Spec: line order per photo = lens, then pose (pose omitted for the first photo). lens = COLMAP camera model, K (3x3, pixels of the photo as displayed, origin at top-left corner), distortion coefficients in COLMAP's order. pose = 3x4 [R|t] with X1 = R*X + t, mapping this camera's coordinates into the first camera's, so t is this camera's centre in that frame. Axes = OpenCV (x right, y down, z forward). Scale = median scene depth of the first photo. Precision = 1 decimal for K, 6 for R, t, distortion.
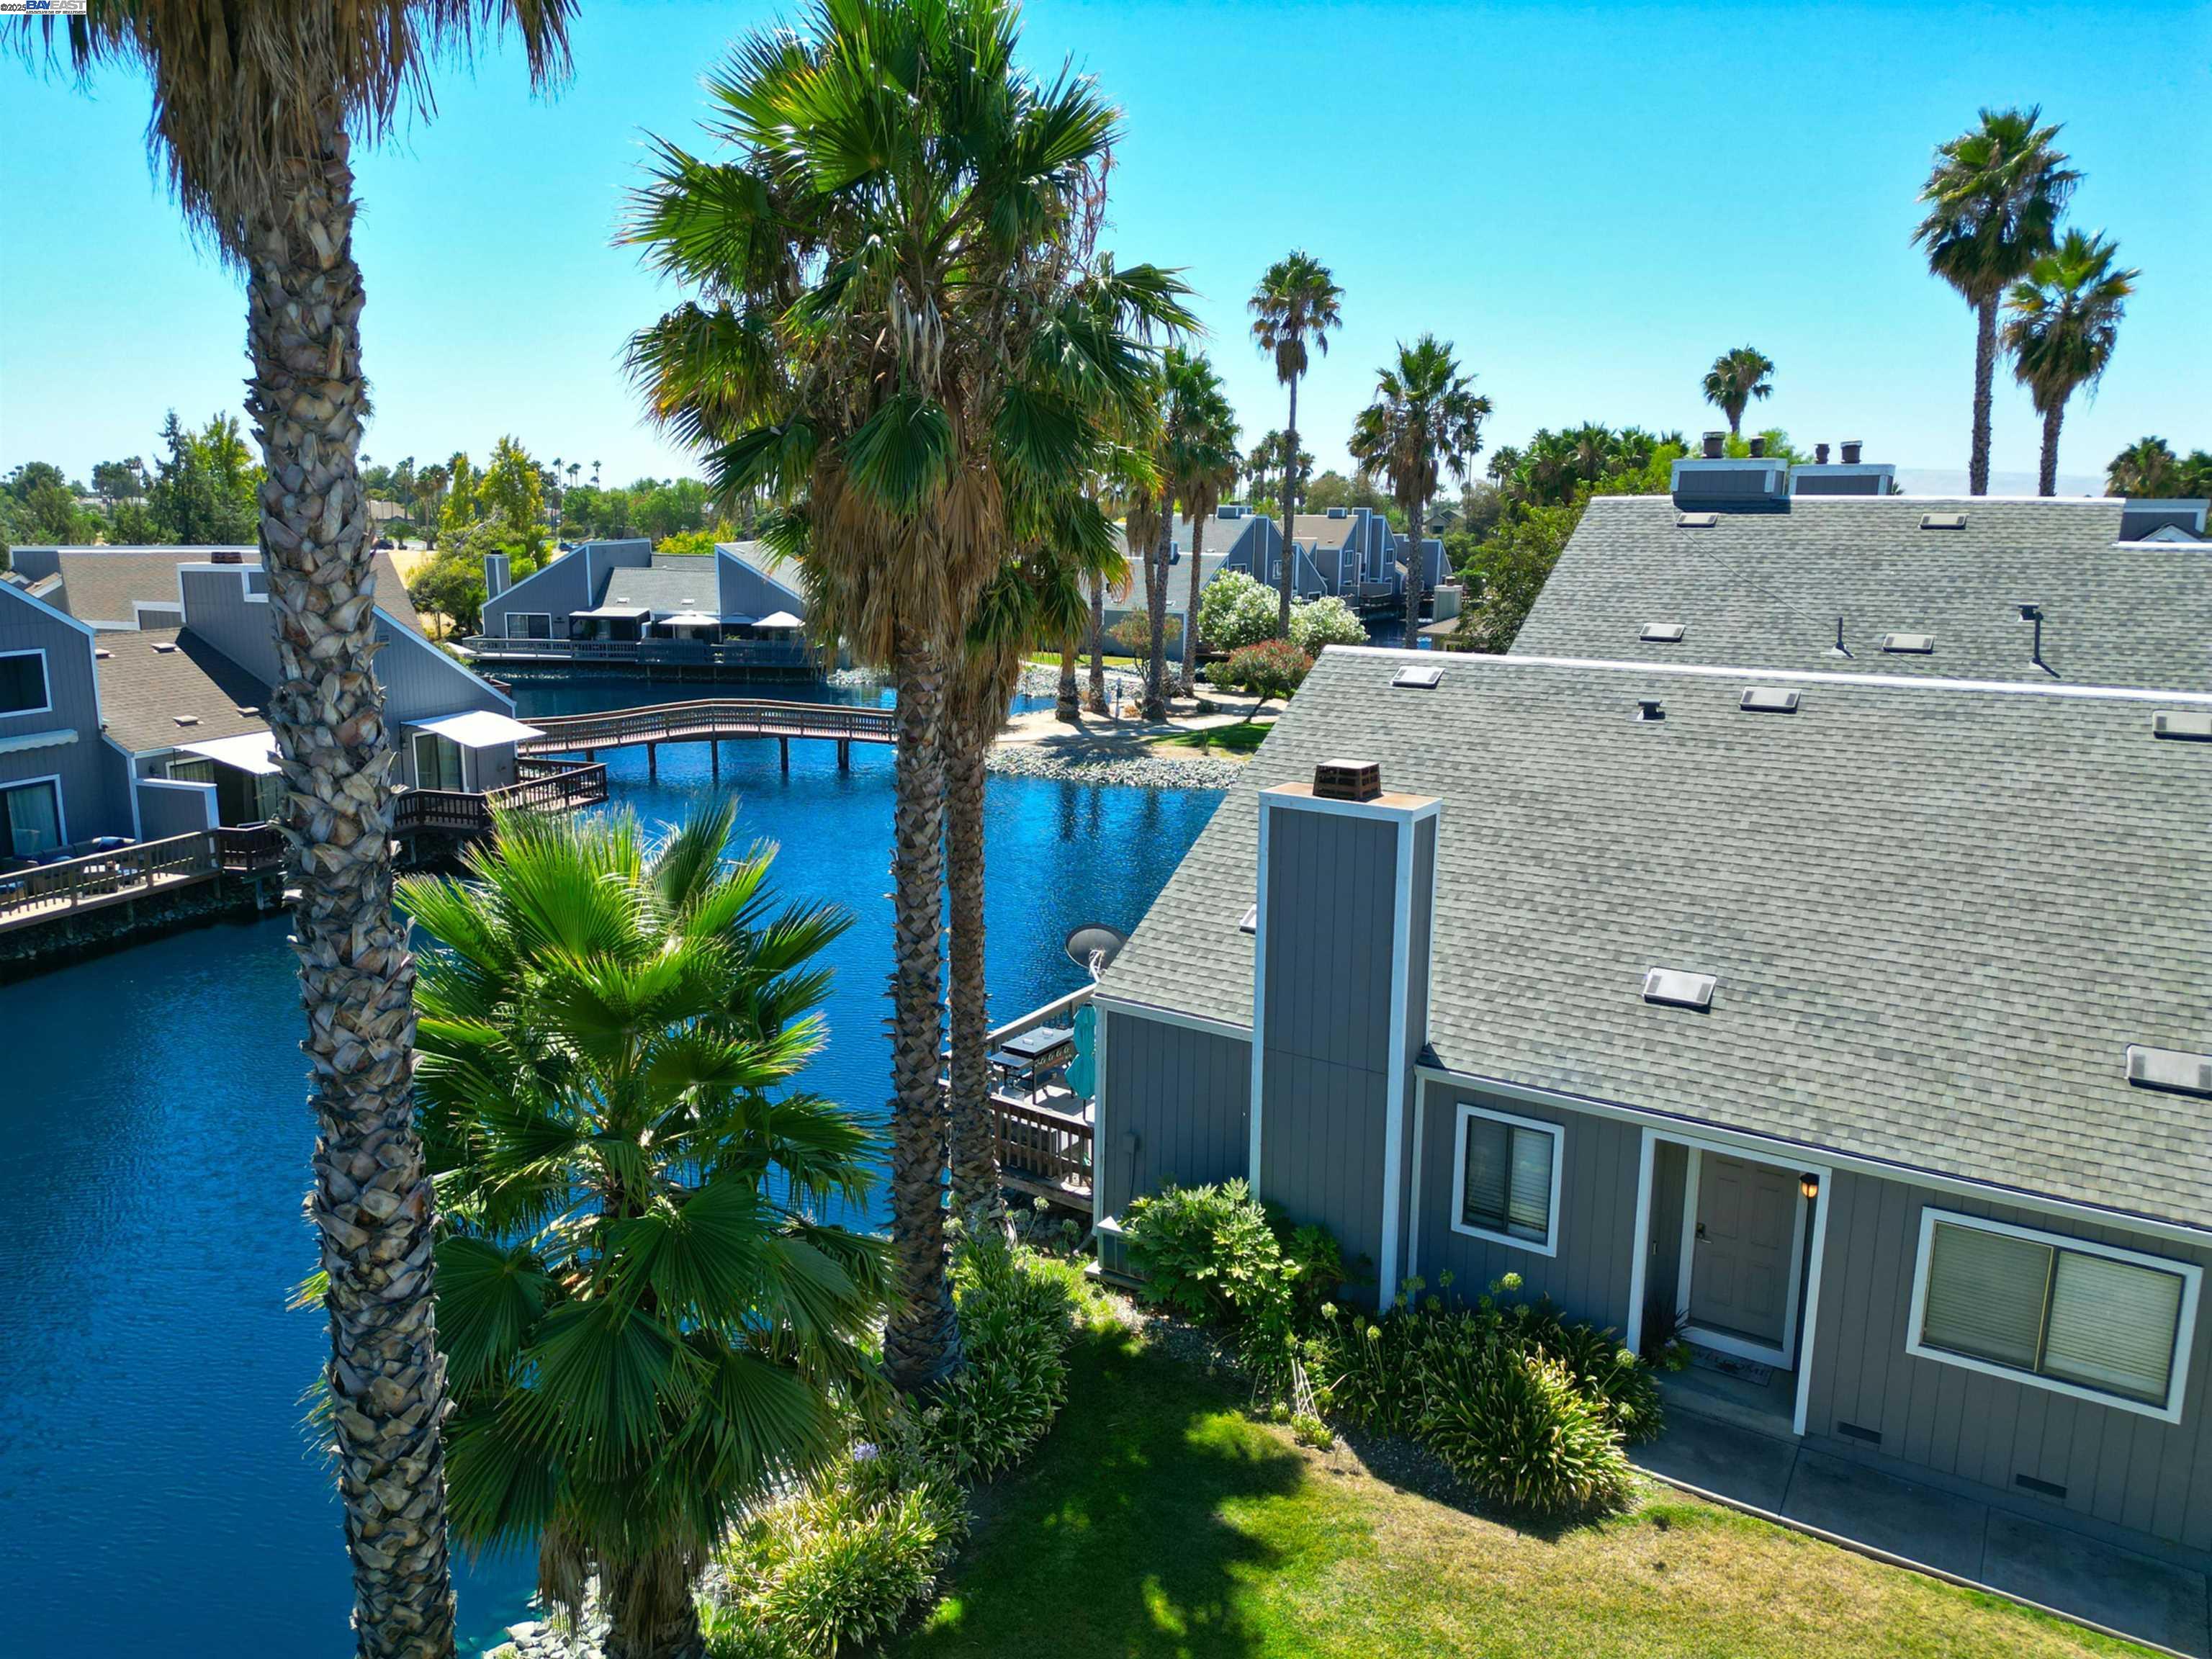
lens RADIAL K [[1538.3, 0, 1099.0], [0, 1538.3, 822.4], [0, 0, 1]] dist [0.073928, -0.072752]
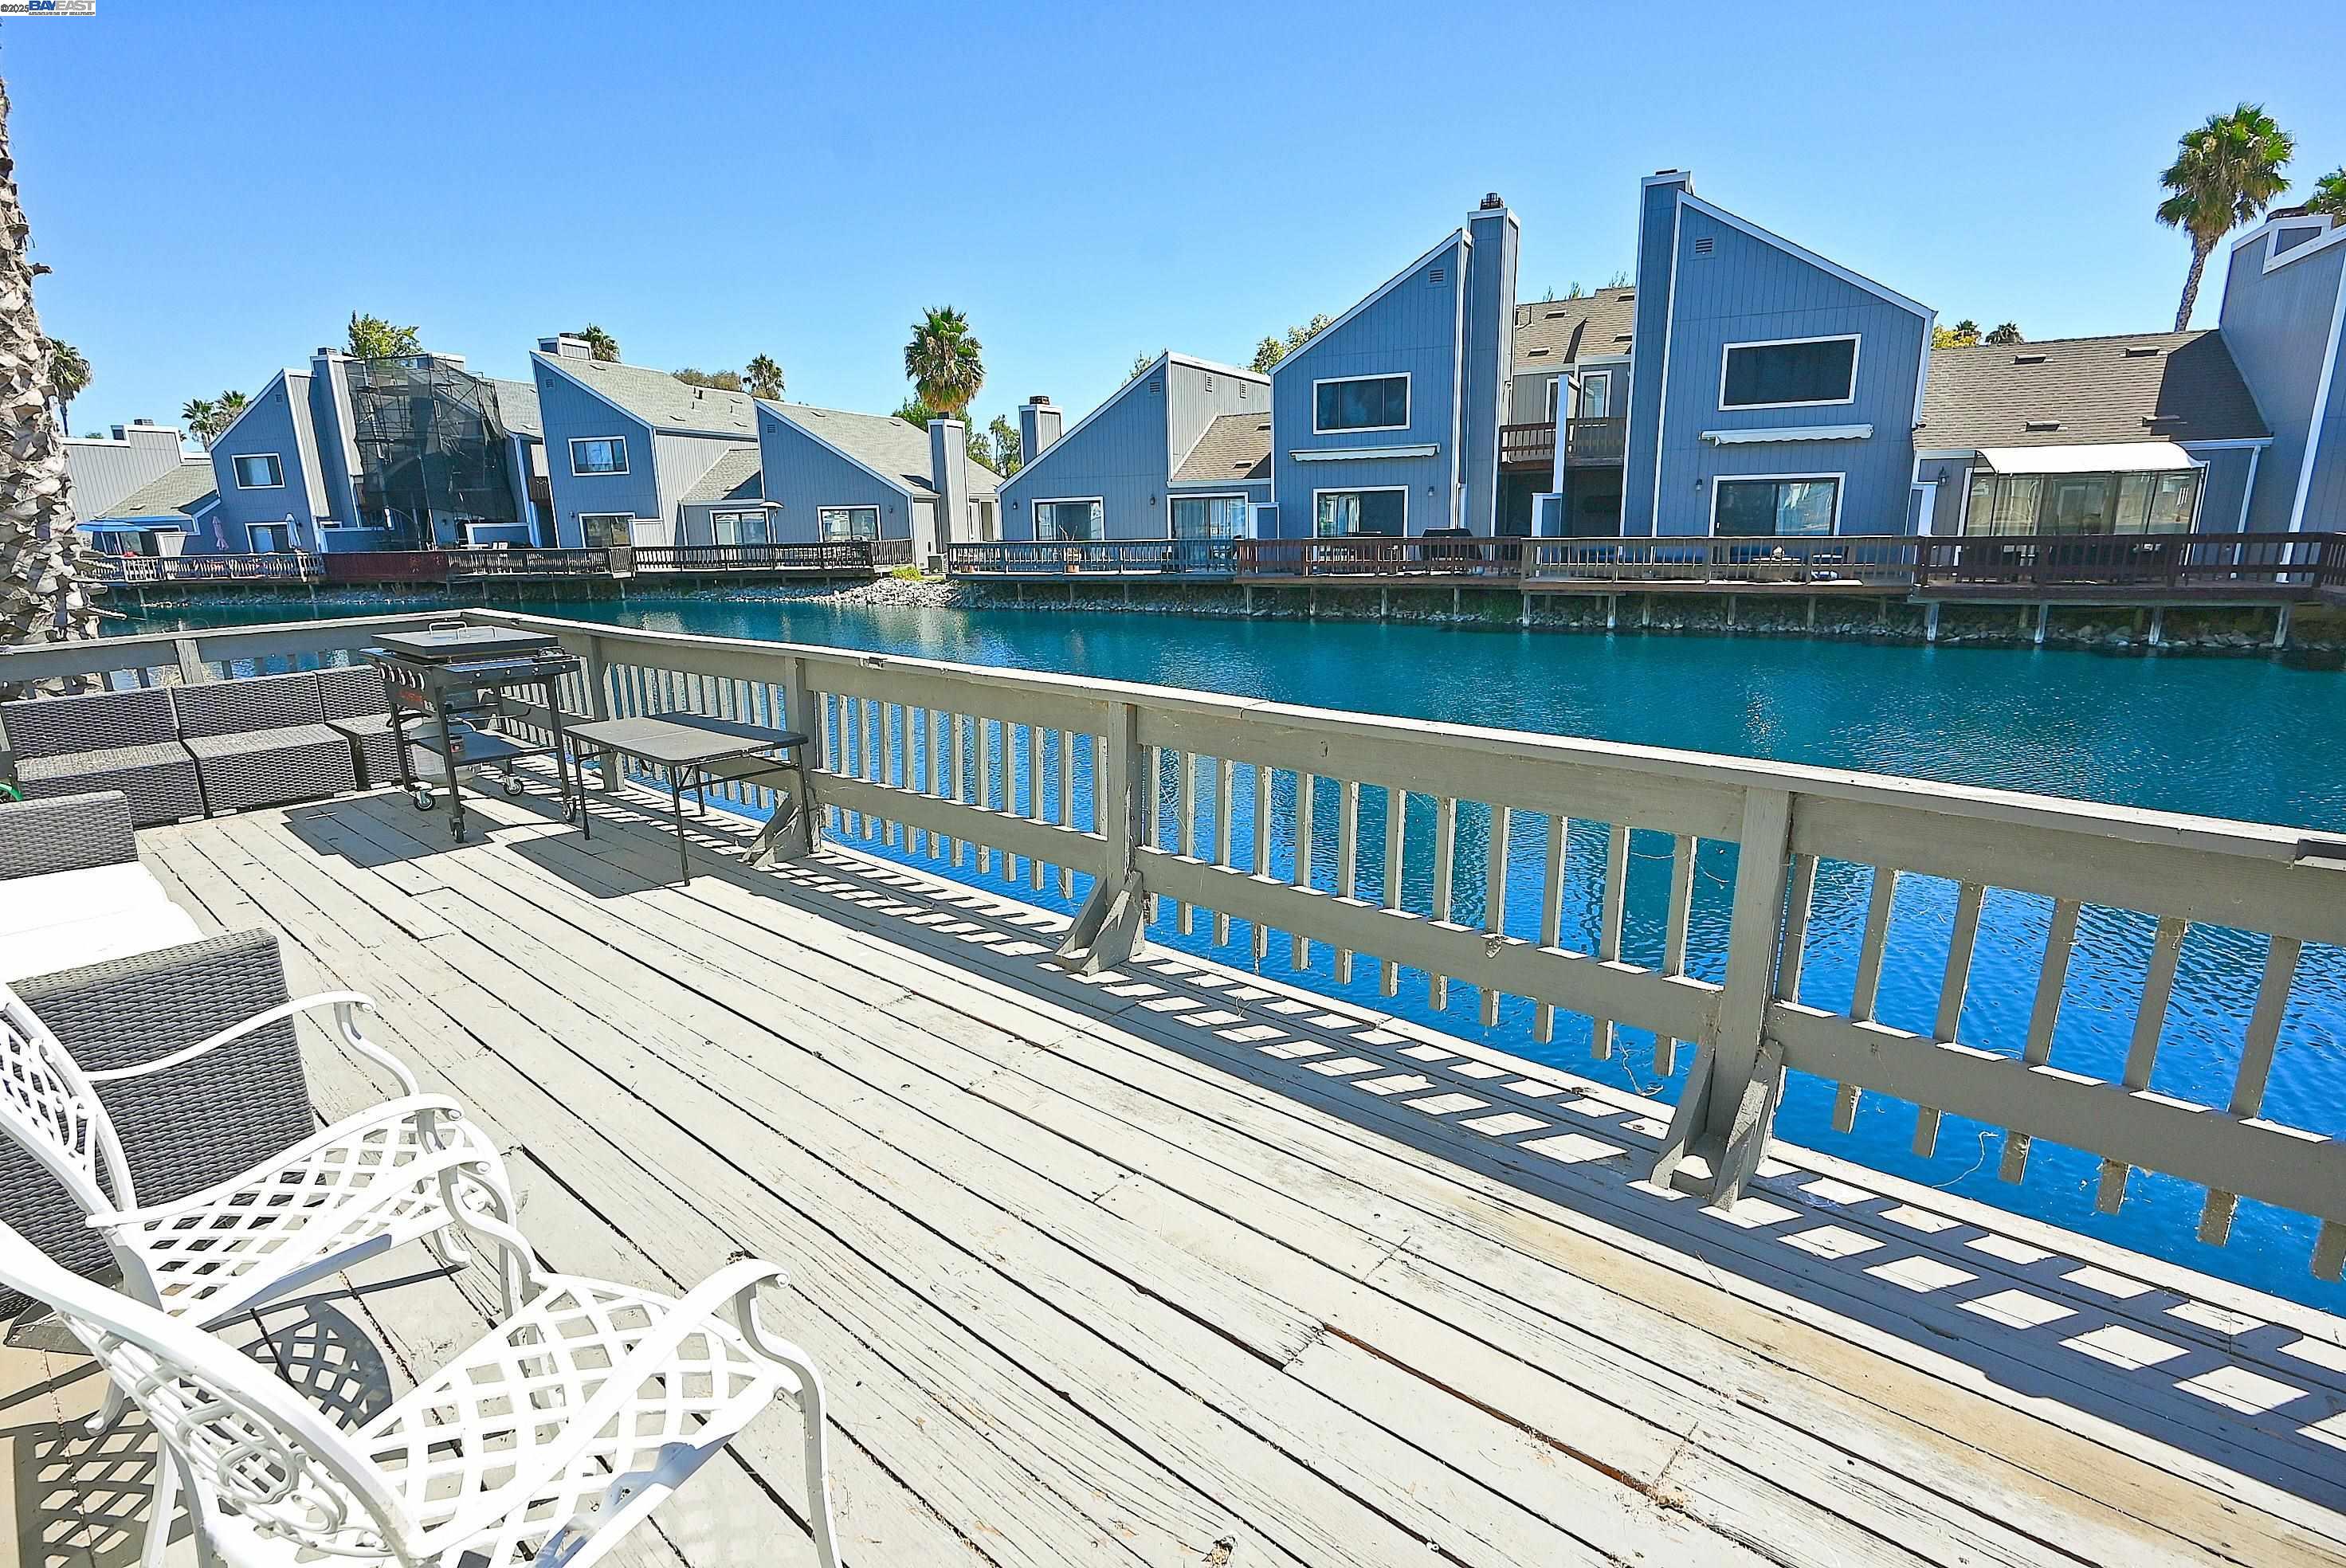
lens RADIAL K [[1155.1, 0, 1173.0], [0, 1155.1, 784.0], [0, 0, 1]] dist [-0.017388, 0.014452]
pose [[-0.152159, 0.223825, -0.962679, 0.059175], [-0.170502, 0.953473, 0.248634, 0.022832], [0.973538, 0.201971, -0.106917, 0.348732]]
